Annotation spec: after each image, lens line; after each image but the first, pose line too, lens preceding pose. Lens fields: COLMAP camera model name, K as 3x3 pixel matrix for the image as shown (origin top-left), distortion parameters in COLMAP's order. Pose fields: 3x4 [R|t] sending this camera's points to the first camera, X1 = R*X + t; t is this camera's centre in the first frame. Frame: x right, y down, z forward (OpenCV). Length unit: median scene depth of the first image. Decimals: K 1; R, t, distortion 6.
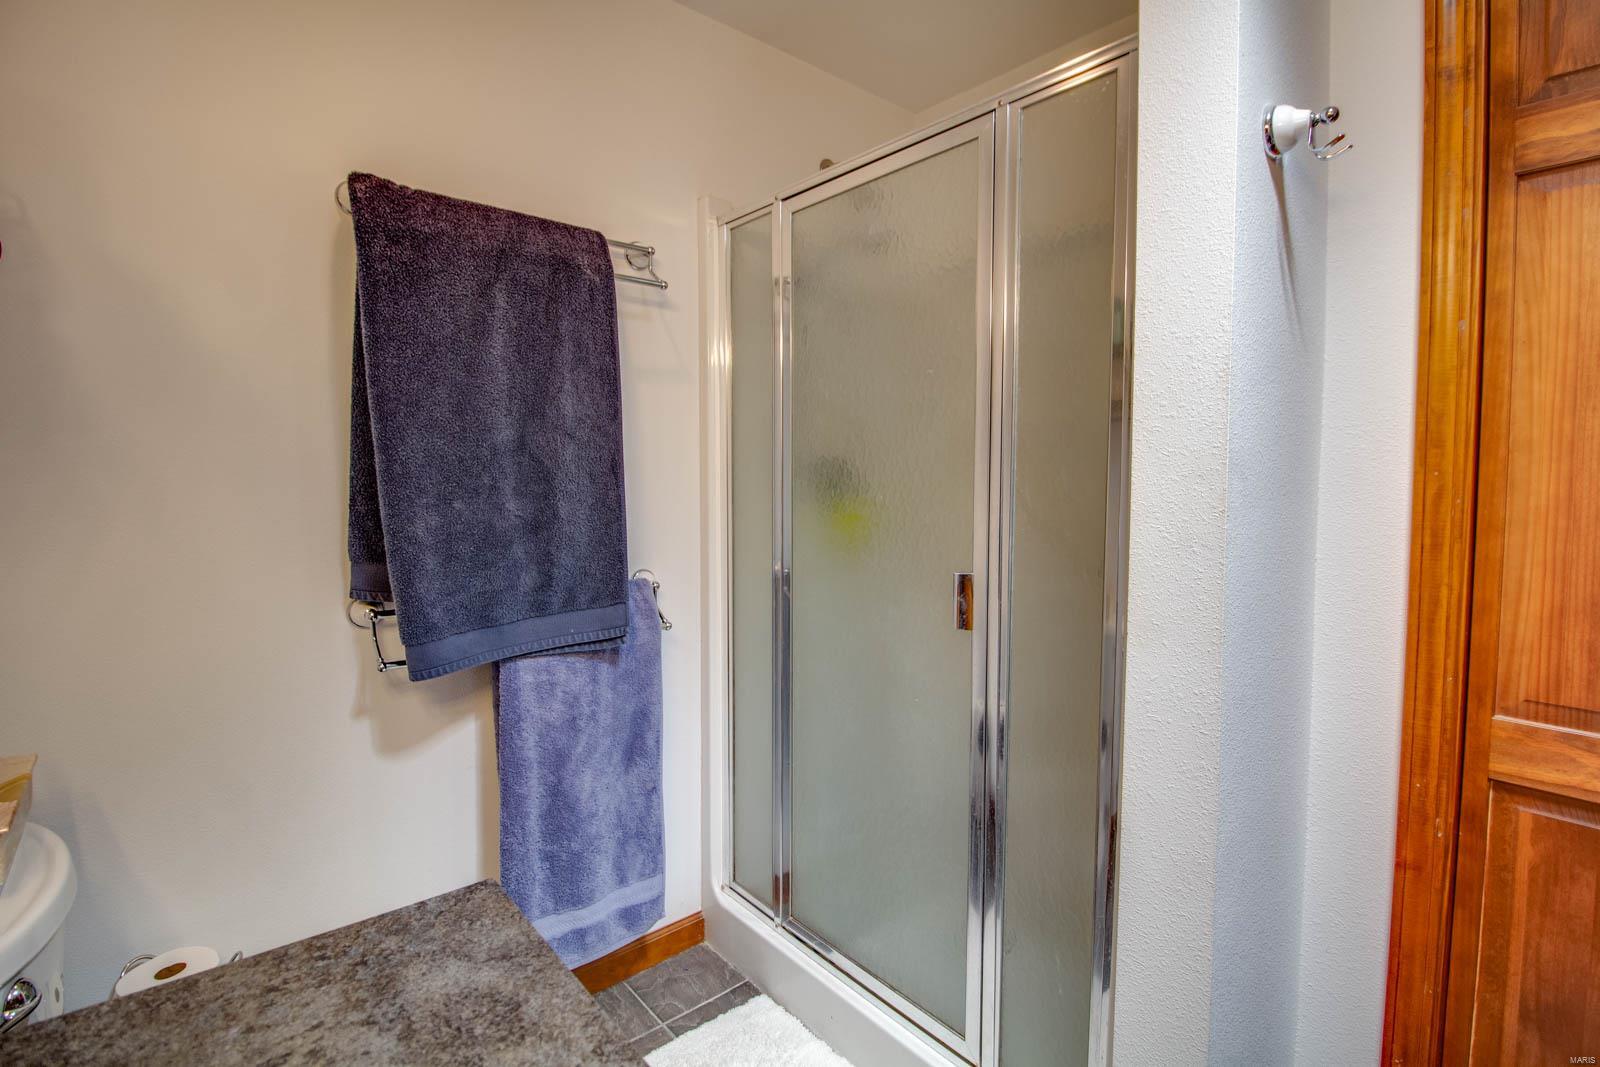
lens RADIAL K [[749.7, 0, 803.6], [0, 749.7, 510.1], [0, 0, 1]] dist [-0.004211, -0.000388]
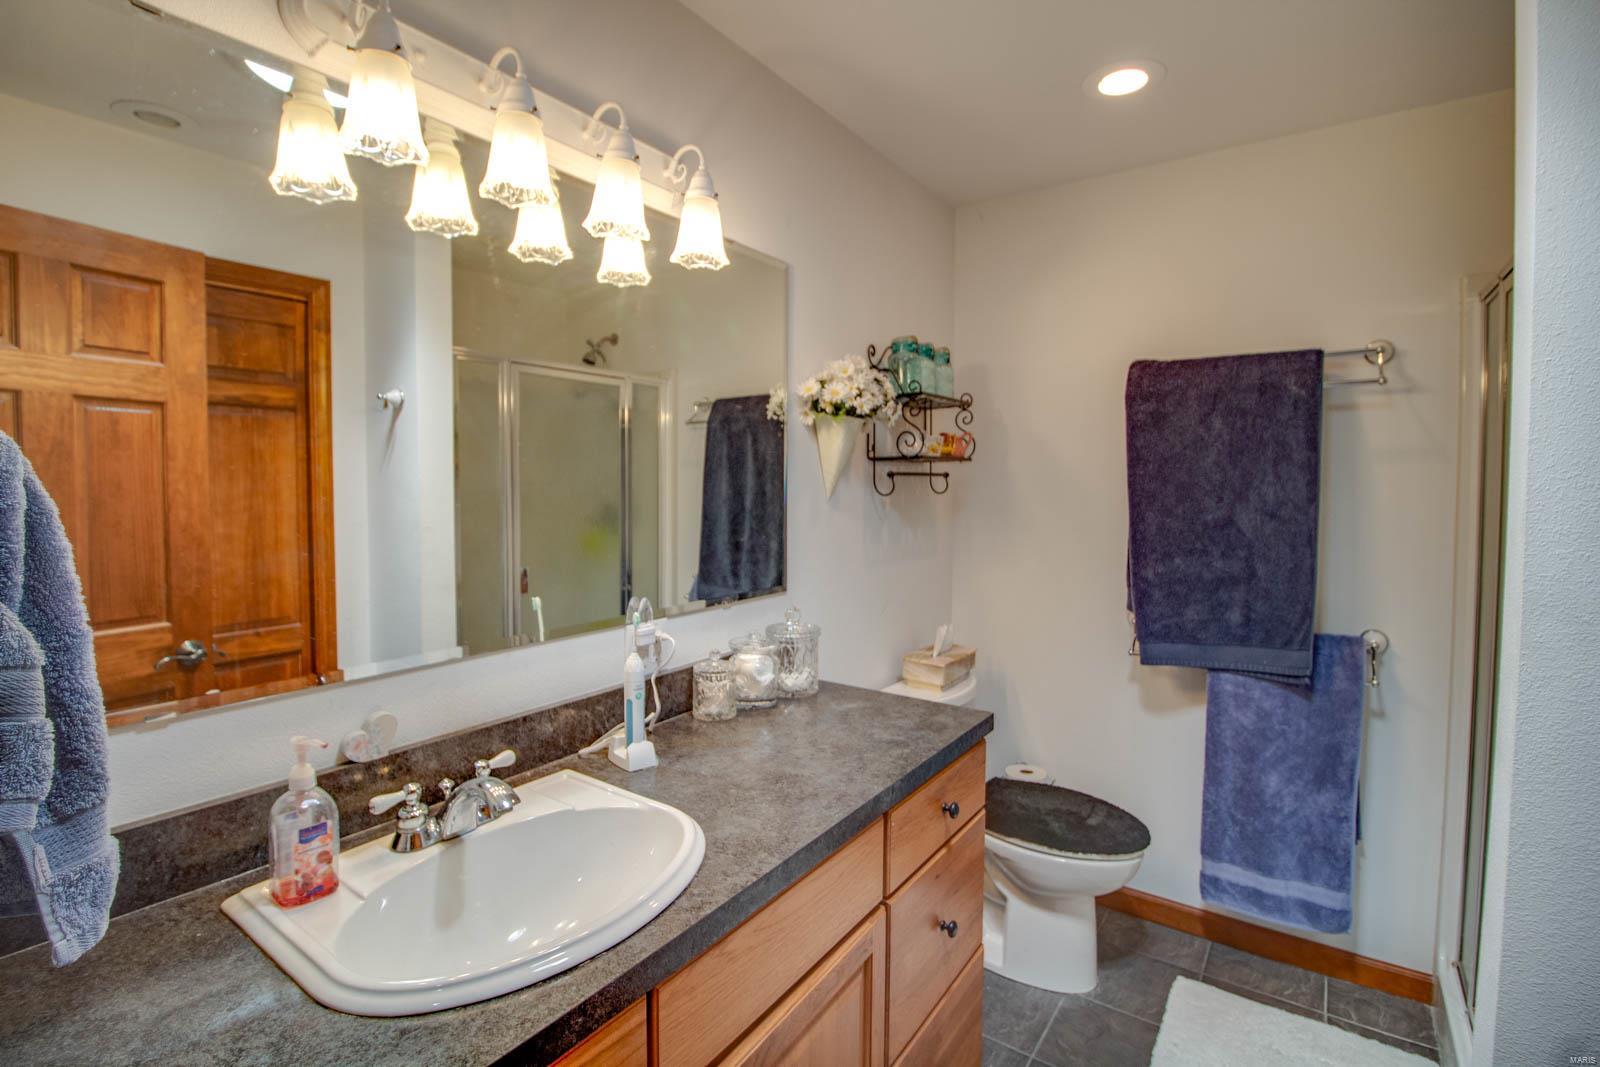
lens RADIAL K [[755.6, 0, 794.7], [0, 755.6, 509.0], [0, 0, 1]] dist [-0.003618, -0.010527]
pose [[0.254580, 0.033939, -0.966456, 0.761567], [-0.048309, 0.998583, 0.022341, -0.099517], [0.965844, 0.041001, 0.255859, -0.153586]]
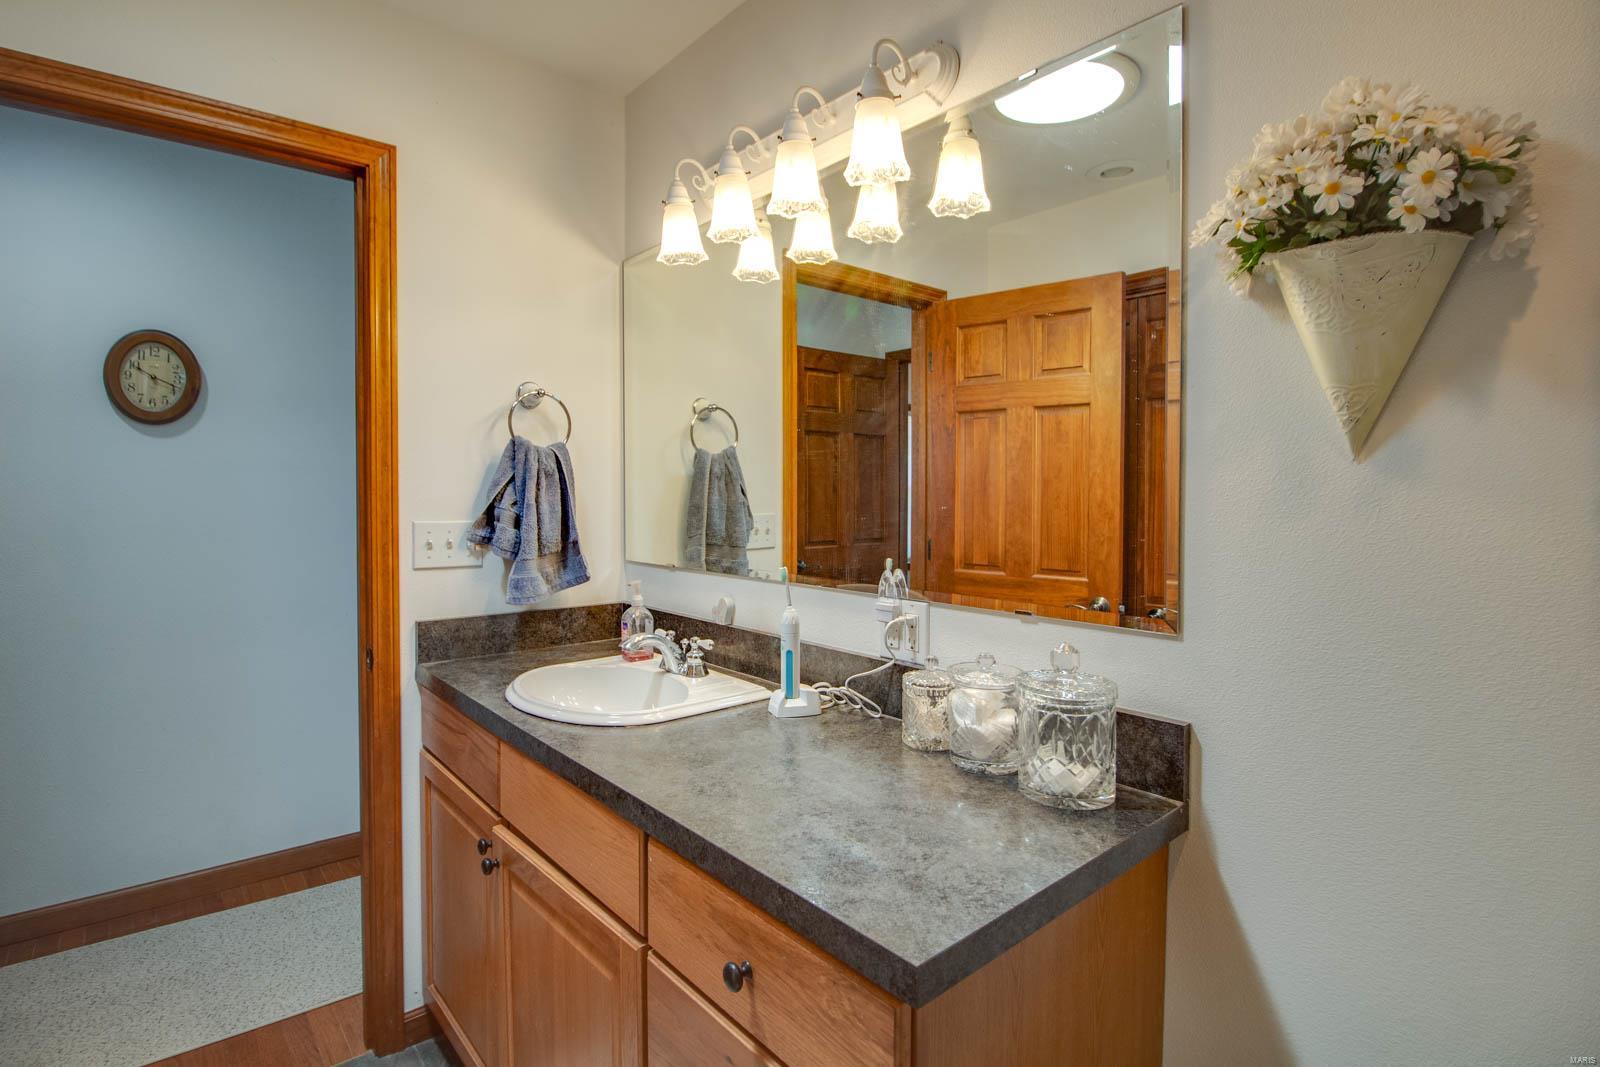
lens RADIAL K [[805.0, 0, 794.5], [0, 805.0, 502.5], [0, 0, 1]] dist [-0.000988, -0.000112]
pose [[-0.999852, -0.001811, 0.017101, -0.101370], [-0.000842, 0.998404, 0.056477, -0.085352], [-0.017176, 0.056454, -0.998257, 0.810203]]
